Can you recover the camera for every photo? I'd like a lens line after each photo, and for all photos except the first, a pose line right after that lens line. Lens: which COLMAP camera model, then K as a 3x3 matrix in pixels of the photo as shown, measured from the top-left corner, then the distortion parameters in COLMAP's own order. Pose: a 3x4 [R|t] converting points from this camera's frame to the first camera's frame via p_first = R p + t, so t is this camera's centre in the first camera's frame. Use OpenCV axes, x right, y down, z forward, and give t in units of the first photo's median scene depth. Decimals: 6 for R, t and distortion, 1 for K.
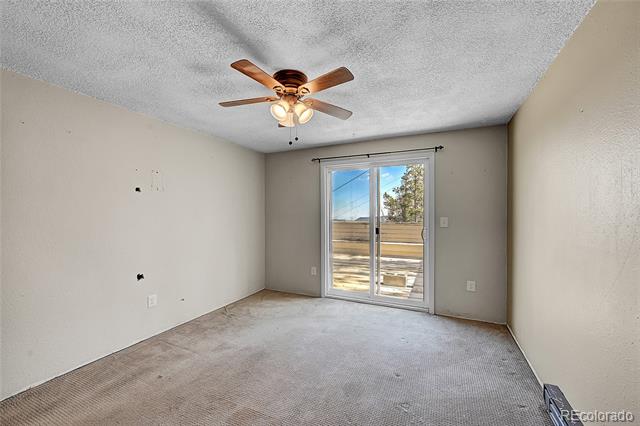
lens RADIAL K [[260.5, 0, 323.1], [0, 260.5, 213.6], [0, 0, 1]] dist [-0.000252, -0.000056]
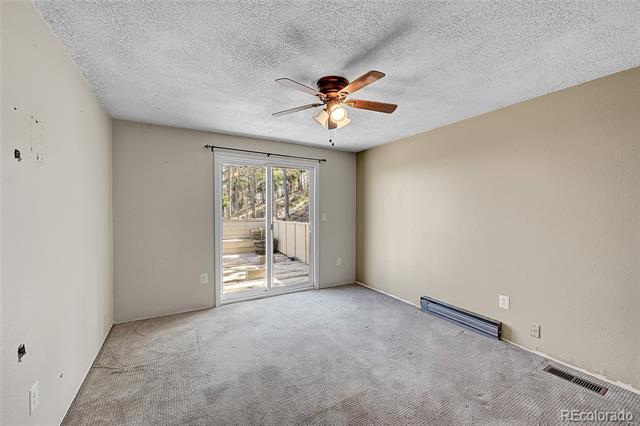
lens RADIAL K [[260.5, 0, 323.1], [0, 260.5, 213.6], [0, 0, 1]] dist [-0.000252, -0.000056]
pose [[0.564840, -0.007364, 0.825168, -0.635652], [-0.002763, 0.999938, 0.010815, 0.000140], [-0.825196, -0.008389, 0.564785, 0.264750]]
